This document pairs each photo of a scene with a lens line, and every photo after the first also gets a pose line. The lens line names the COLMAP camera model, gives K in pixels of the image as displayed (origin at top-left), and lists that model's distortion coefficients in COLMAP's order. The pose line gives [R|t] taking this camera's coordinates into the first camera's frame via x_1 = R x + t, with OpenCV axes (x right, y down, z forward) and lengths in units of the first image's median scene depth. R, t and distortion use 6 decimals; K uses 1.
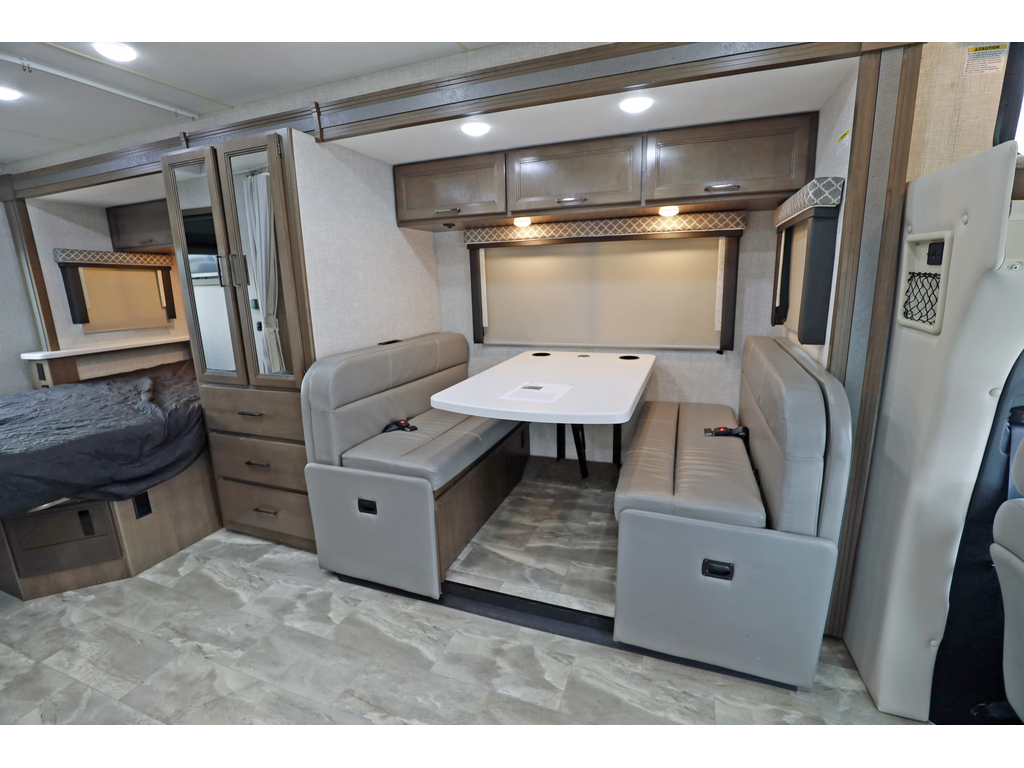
lens RADIAL K [[466.6, 0, 511.1], [0, 466.6, 383.8], [0, 0, 1]] dist [-0.038421, 0.007997]
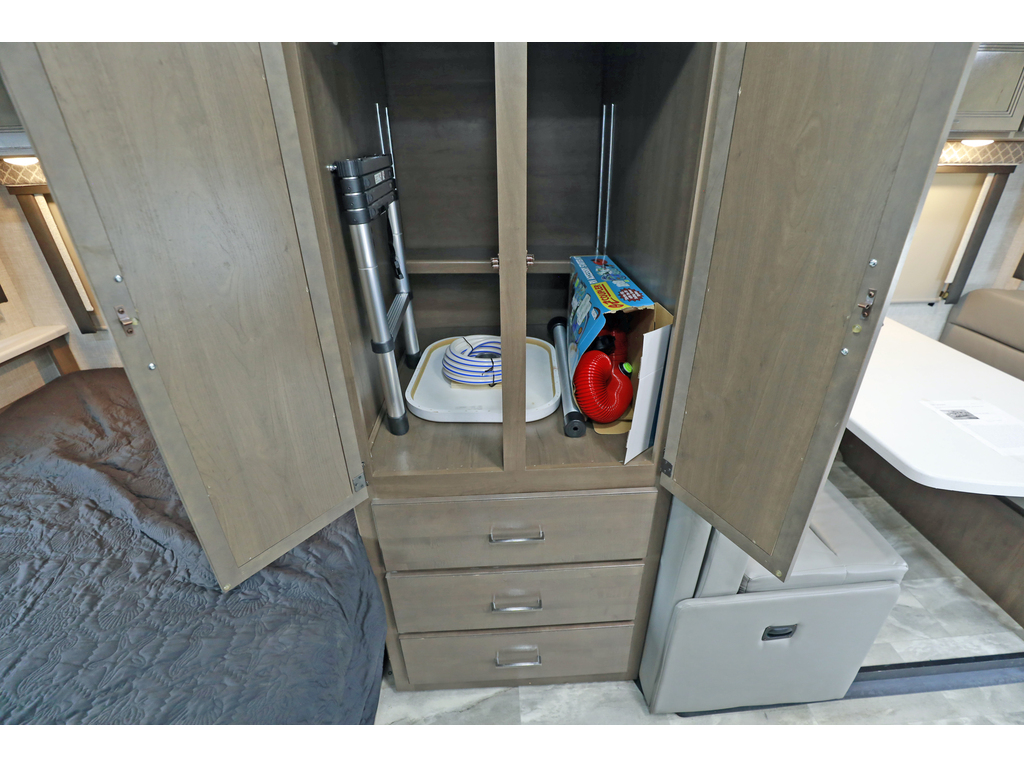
lens RADIAL K [[466.6, 0, 515.0], [0, 466.6, 378.9], [0, 0, 1]] dist [-0.038421, 0.007997]
pose [[0.912533, -0.171915, 0.371117, -0.748336], [0.078128, 0.963933, 0.254421, -0.249156], [-0.401471, -0.203173, 0.893052, 0.580500]]
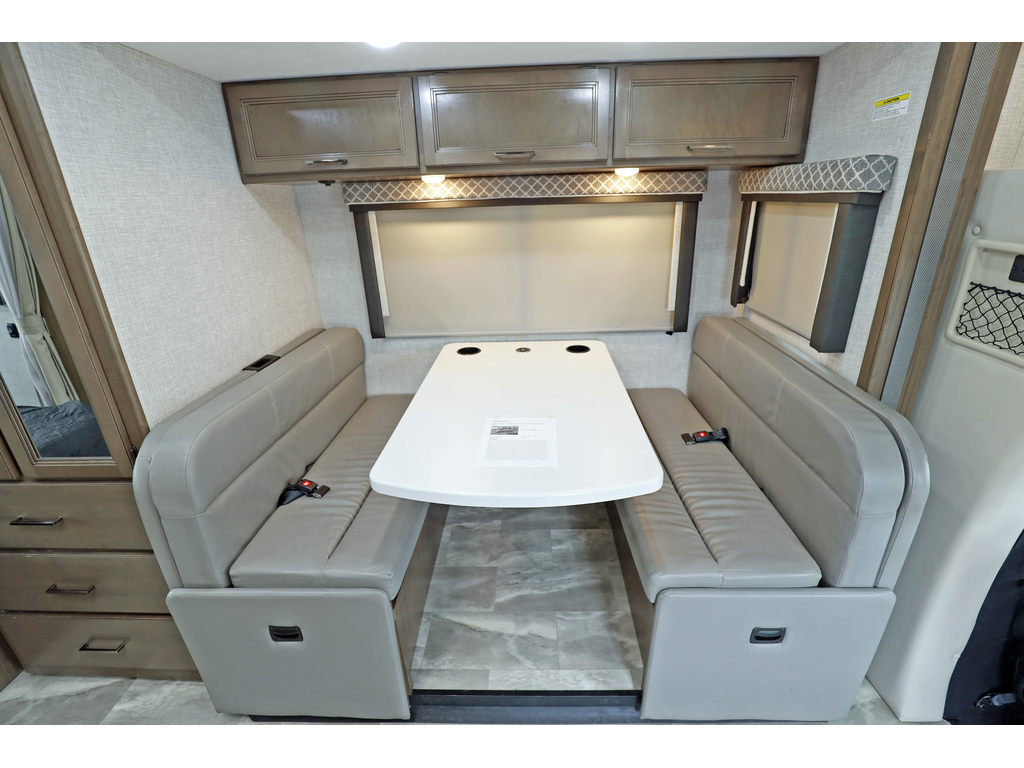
lens RADIAL K [[466.6, 0, 514.7], [0, 466.6, 383.6], [0, 0, 1]] dist [-0.038421, 0.007997]
pose [[0.943313, -0.125447, 0.307285, -0.138640], [0.077729, 0.983573, 0.162920, -0.162161], [-0.322675, -0.129799, 0.937568, 0.278385]]
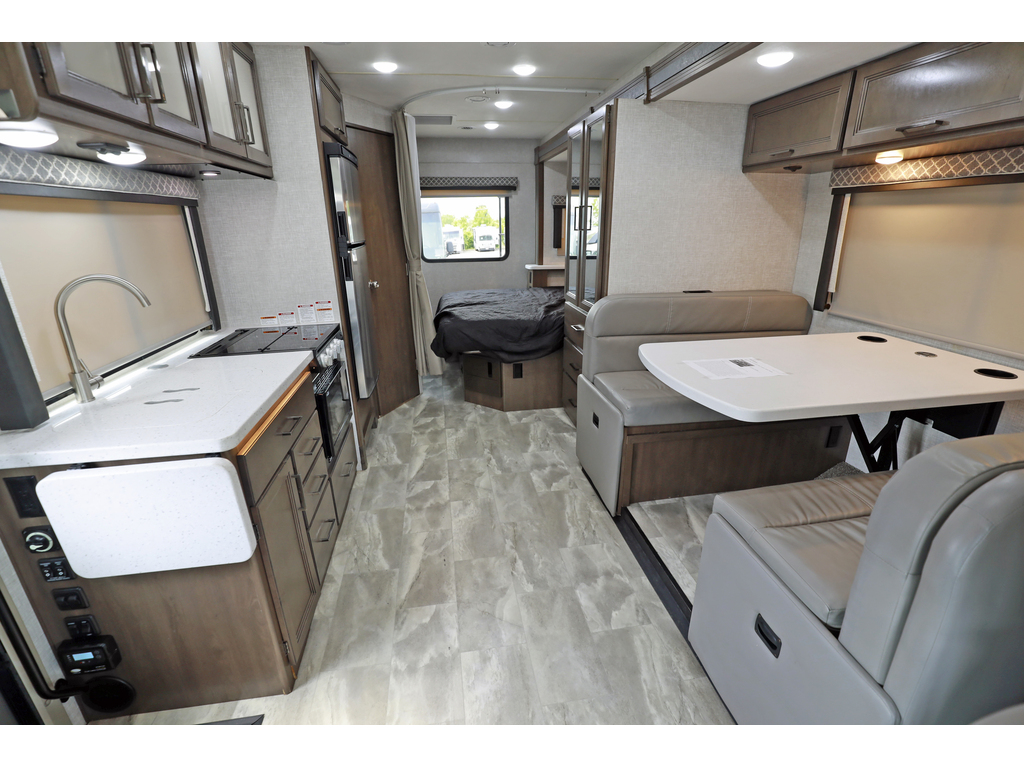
lens RADIAL K [[466.6, 0, 511.3], [0, 466.6, 384.0], [0, 0, 1]] dist [-0.038421, 0.007997]
pose [[0.496105, 0.307243, -0.812085, 0.496481], [-0.193038, 0.950920, 0.241842, -0.073895], [0.846532, 0.036784, 0.531066, 0.135680]]
